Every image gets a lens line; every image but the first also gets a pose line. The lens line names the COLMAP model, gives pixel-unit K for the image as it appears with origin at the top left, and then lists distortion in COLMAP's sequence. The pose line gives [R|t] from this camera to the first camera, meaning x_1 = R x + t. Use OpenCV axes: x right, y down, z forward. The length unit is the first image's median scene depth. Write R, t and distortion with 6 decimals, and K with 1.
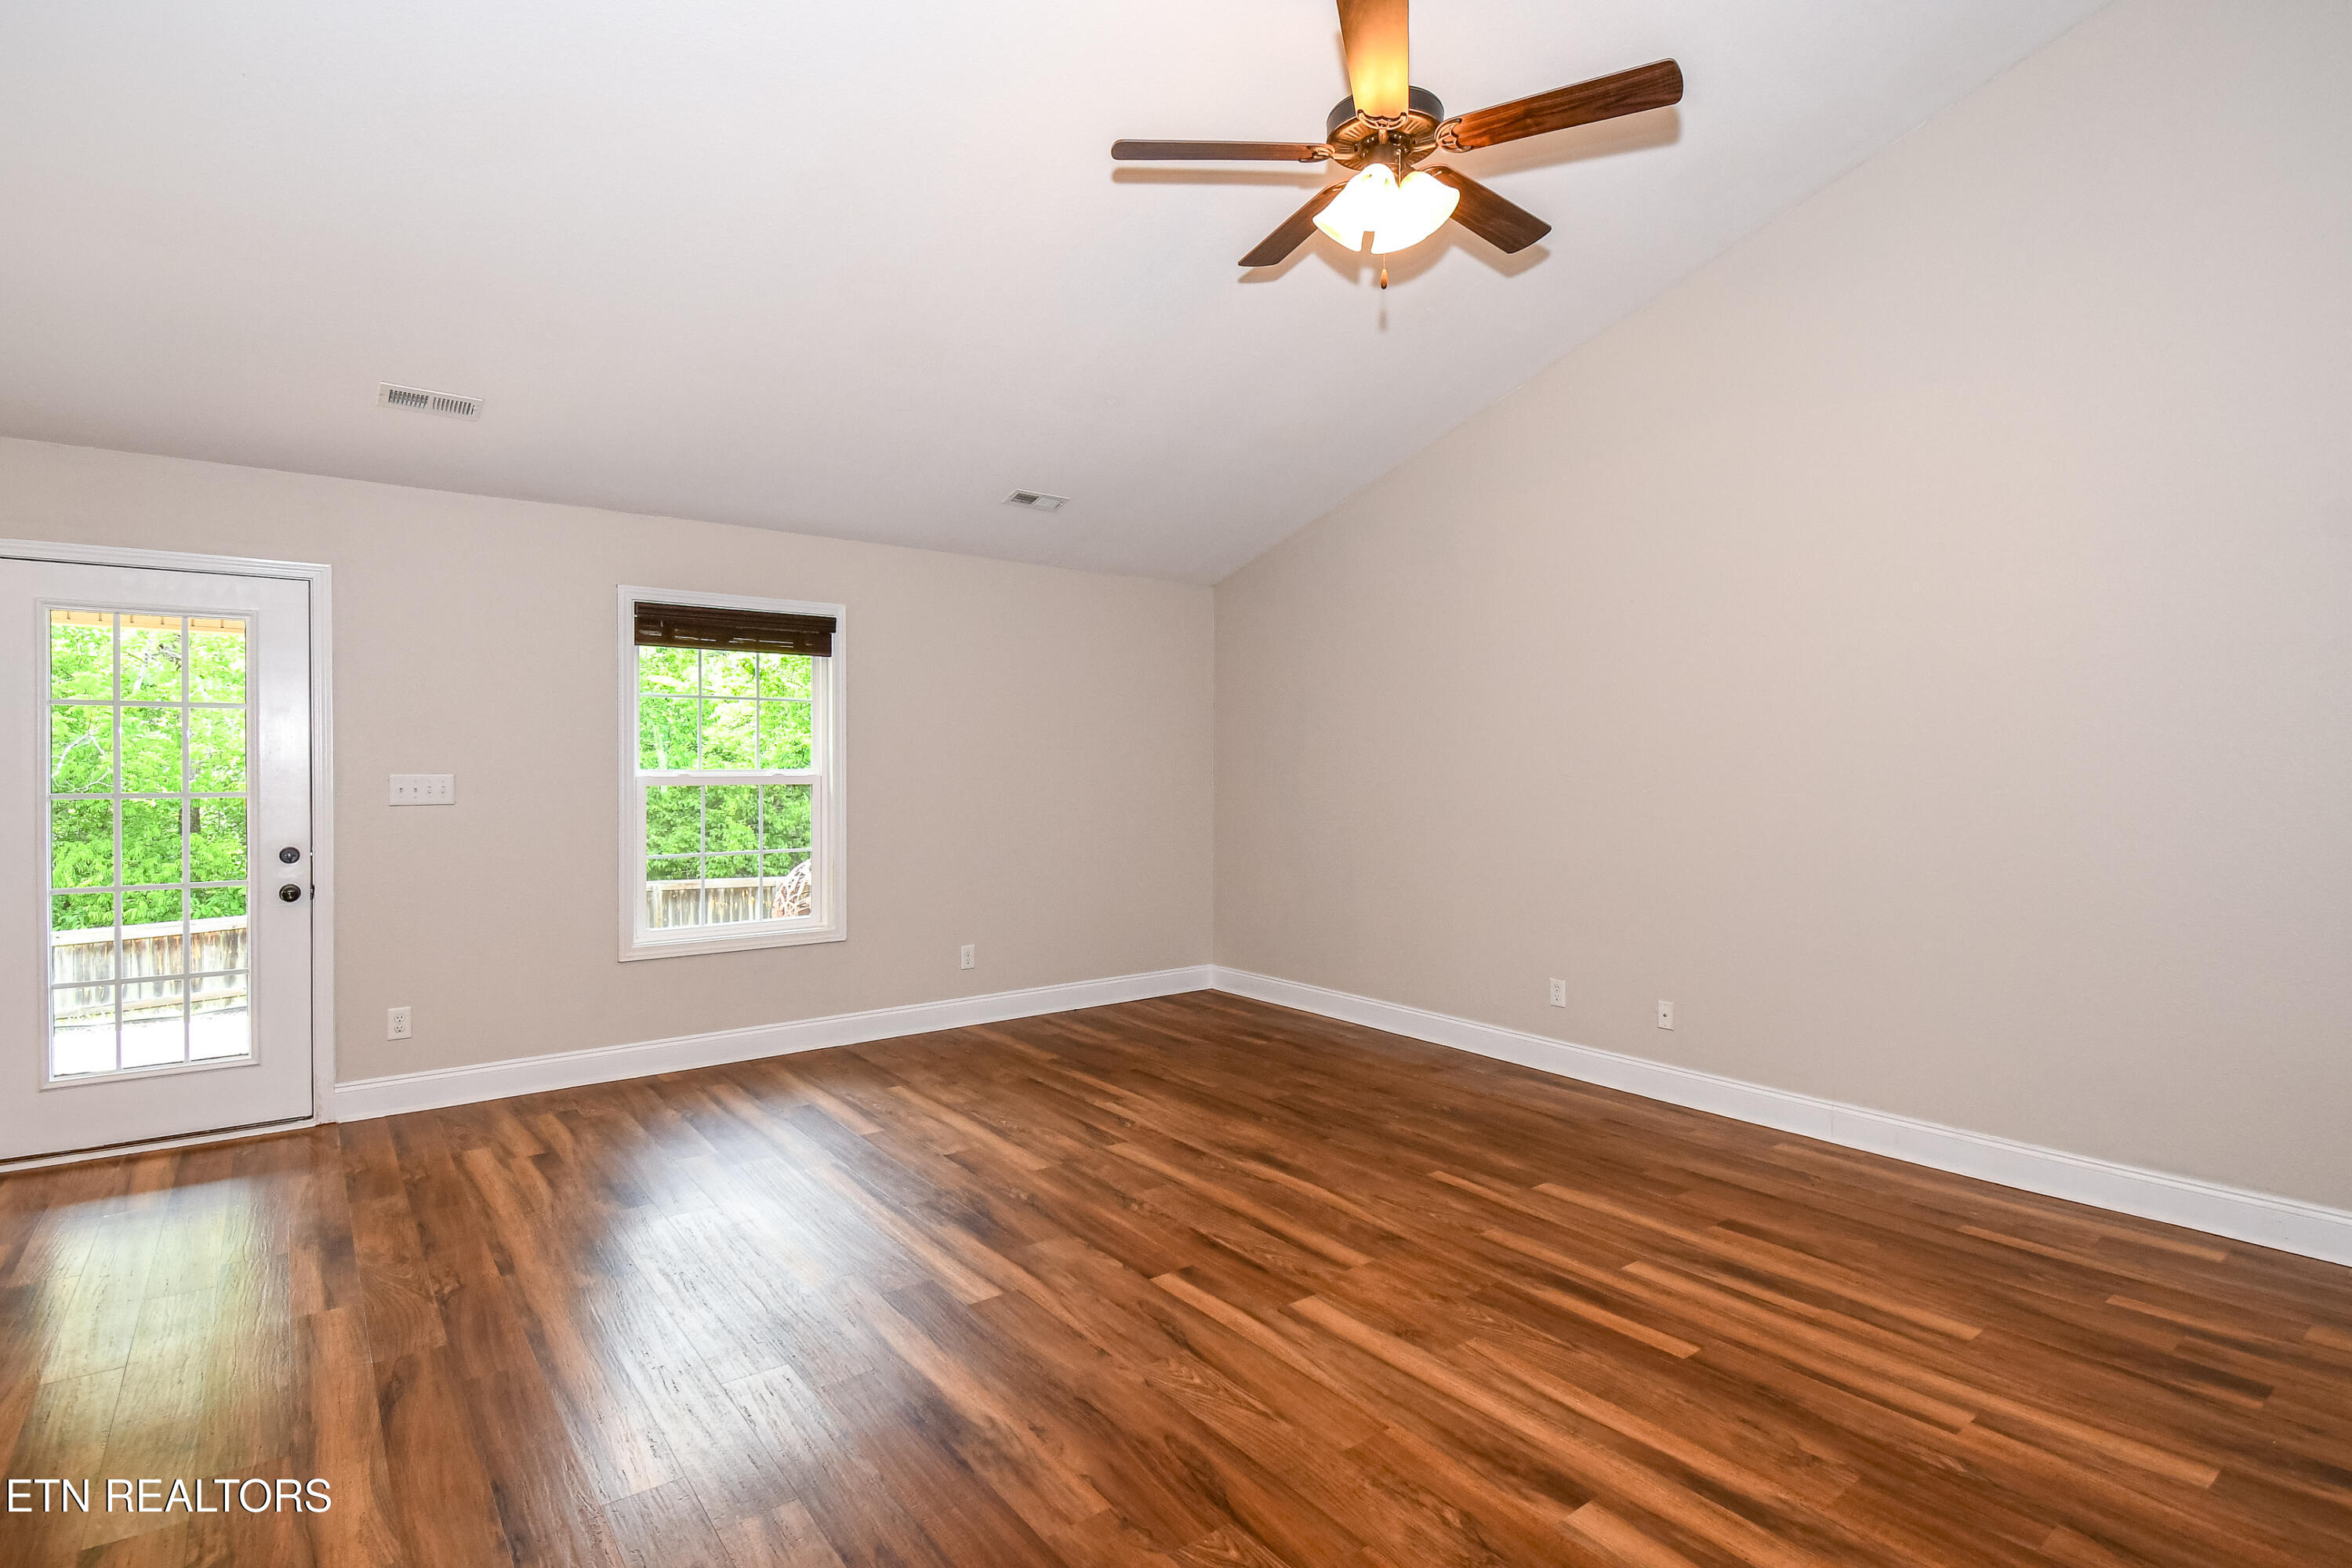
lens RADIAL K [[1150.4, 0, 1176.8], [0, 1150.4, 772.3], [0, 0, 1]] dist [0.016013, -0.011431]
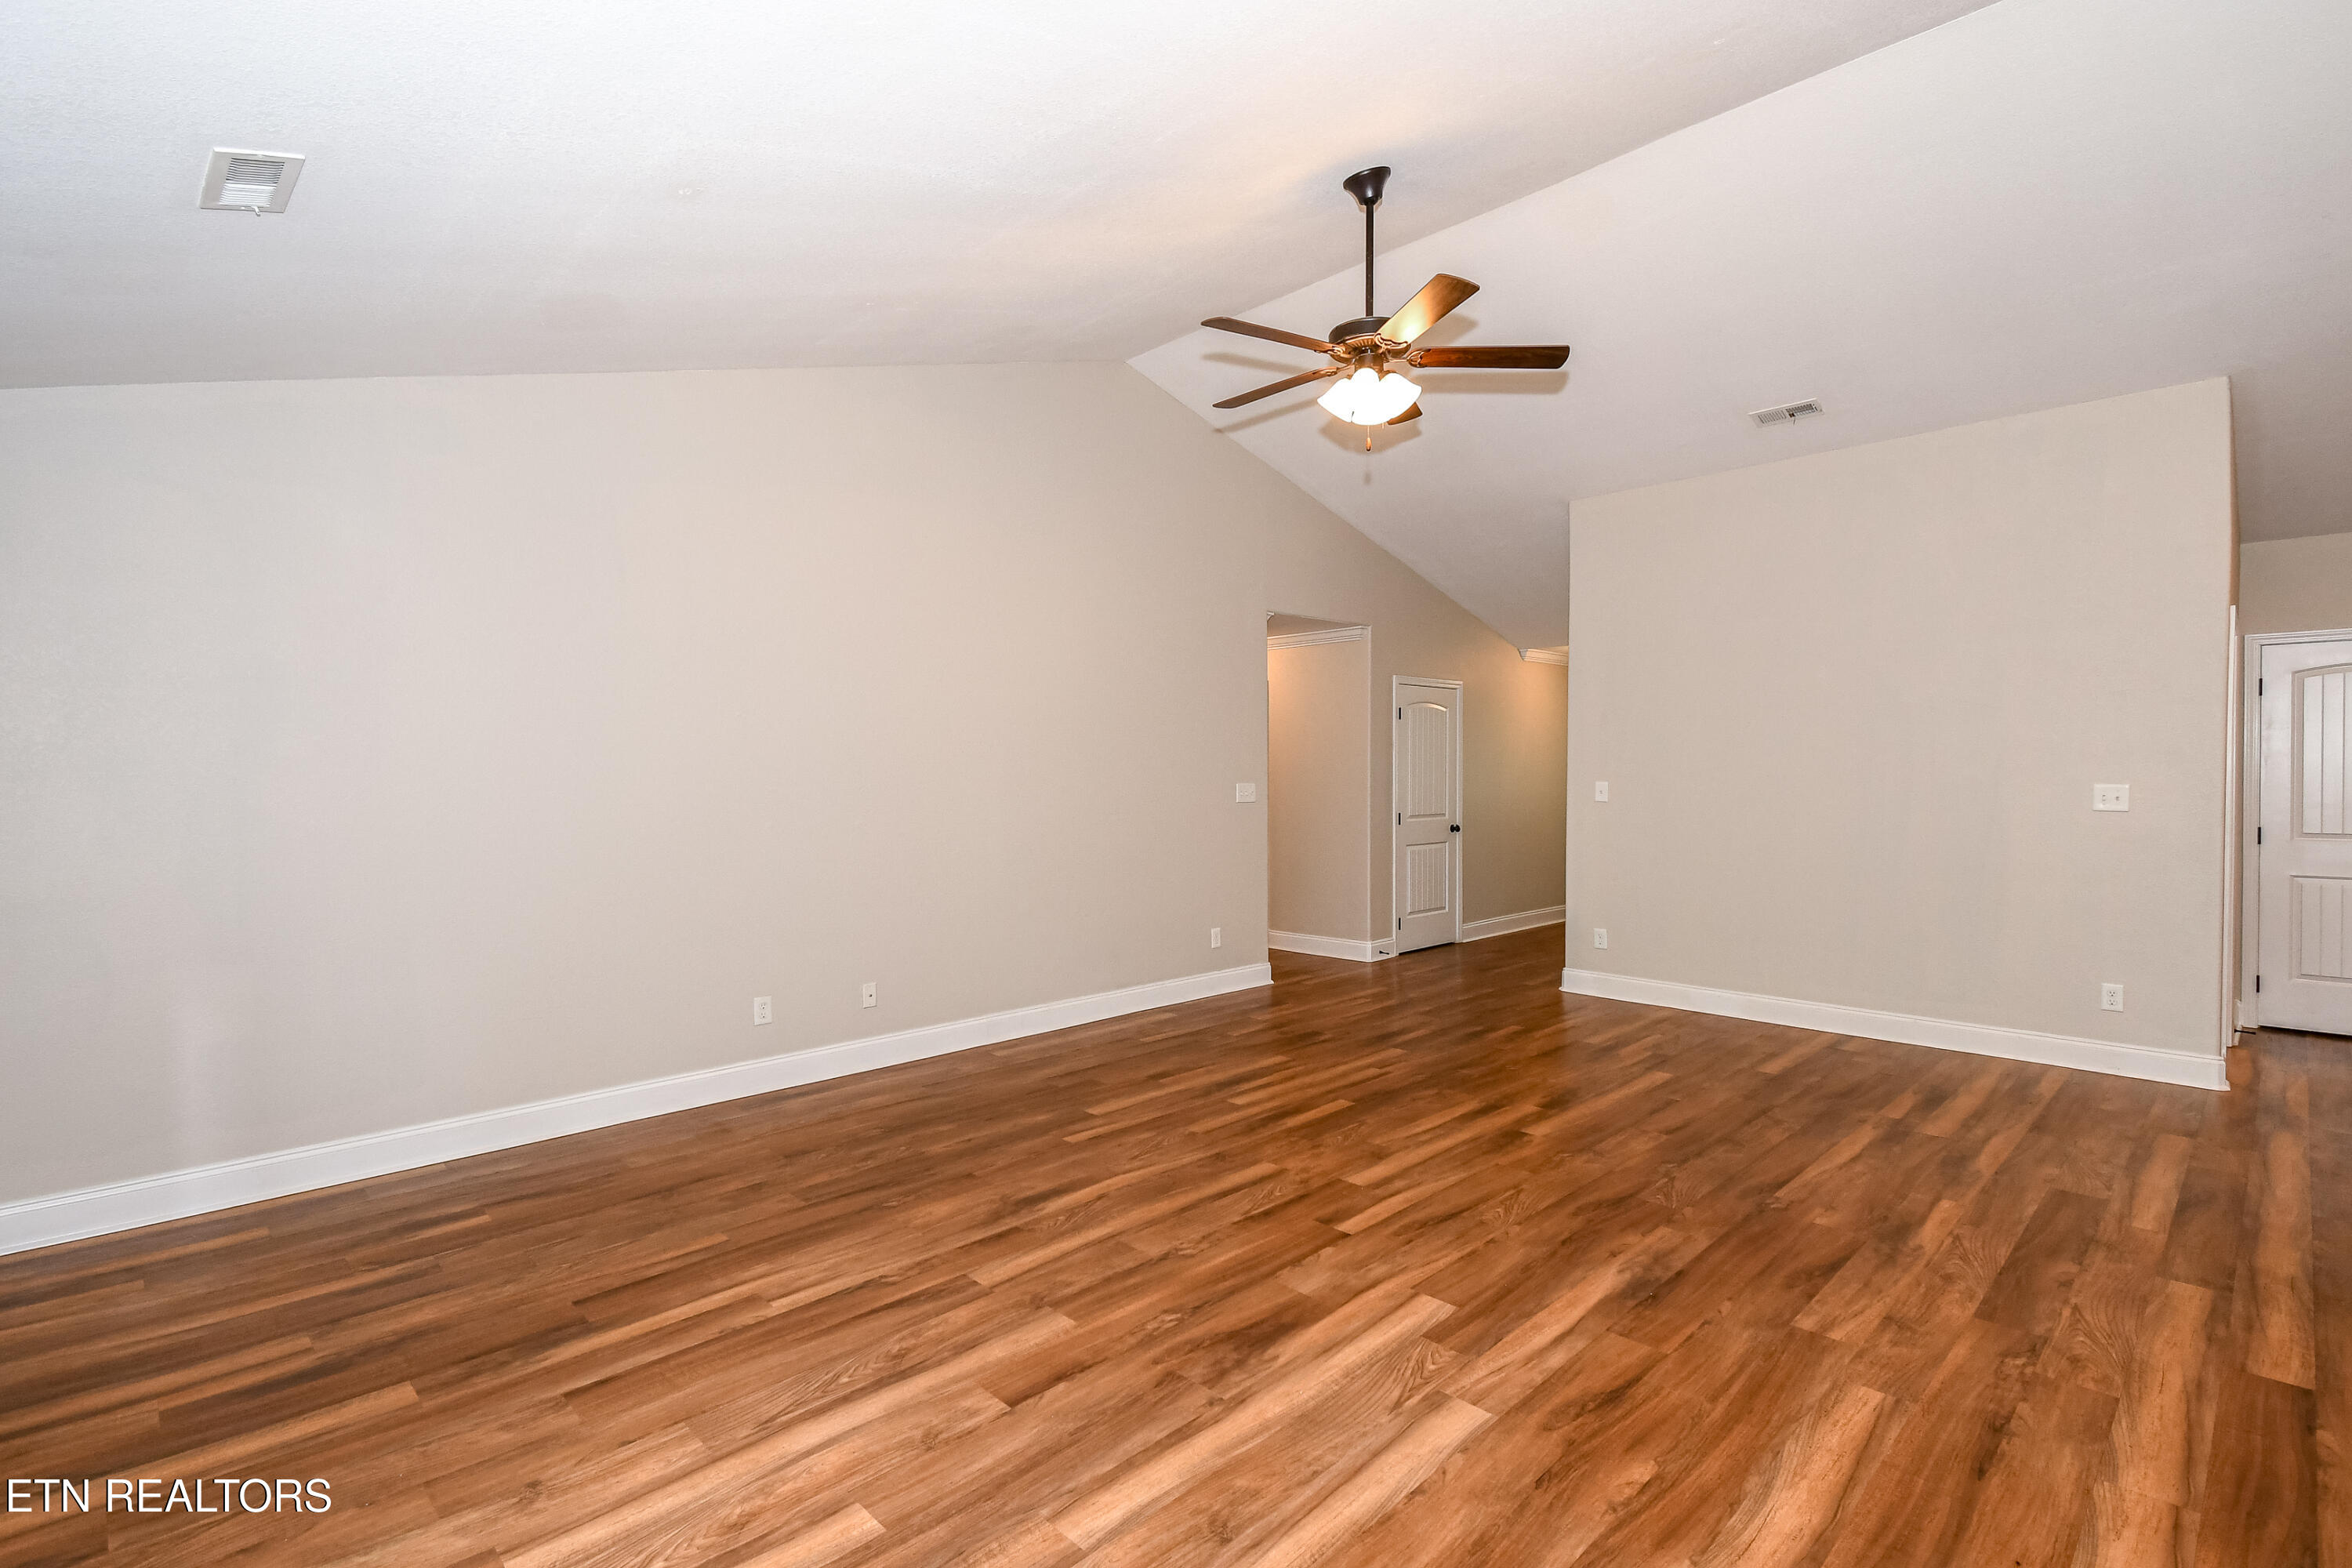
lens RADIAL K [[1069.3, 0, 1155.9], [0, 1069.3, 795.4], [0, 0, 1]] dist [0.020602, -0.018404]
pose [[-0.109657, -0.020920, 0.993749, -0.780511], [0.009830, 0.999707, 0.022130, -0.009730], [-0.993921, 0.012195, -0.109419, 0.982475]]
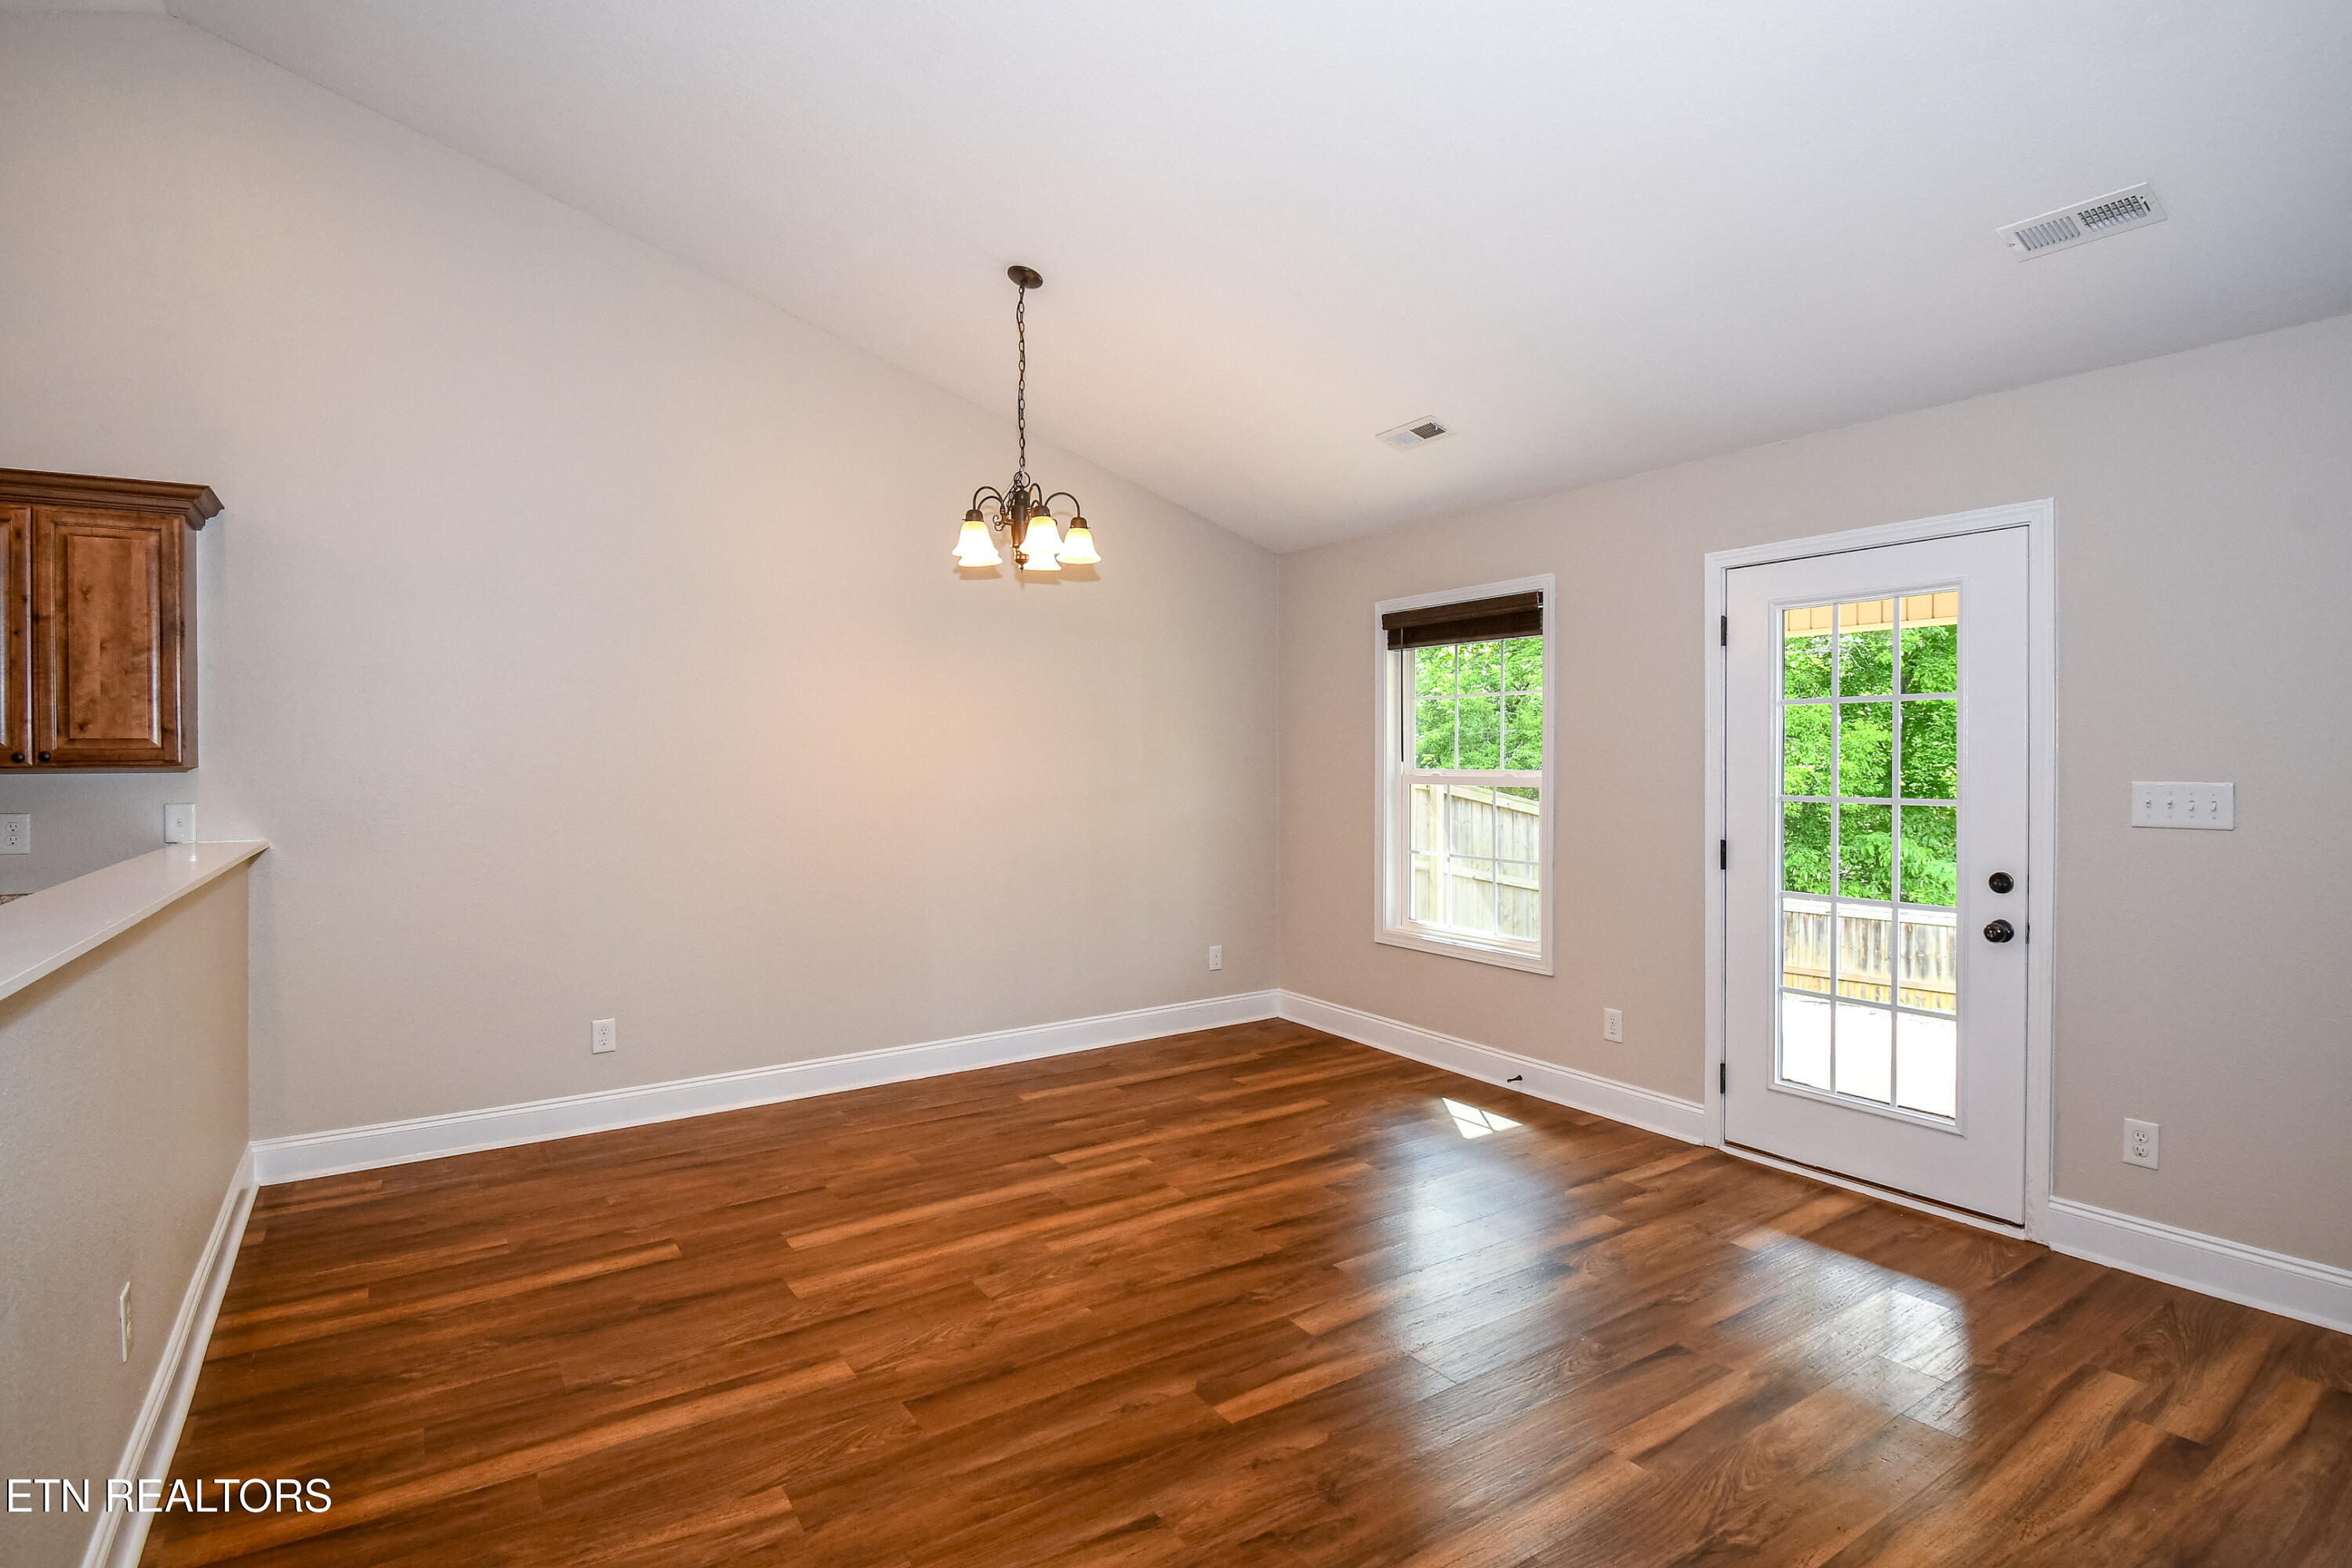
lens RADIAL K [[1143.5, 0, 1167.3], [0, 1143.5, 772.9], [0, 0, 1]] dist [0.009212, -0.014370]
pose [[-0.071907, 0.013191, -0.997324, 0.047742], [-0.005286, 0.999893, 0.013606, -0.010593], [0.997397, 0.006250, -0.071829, 0.526996]]
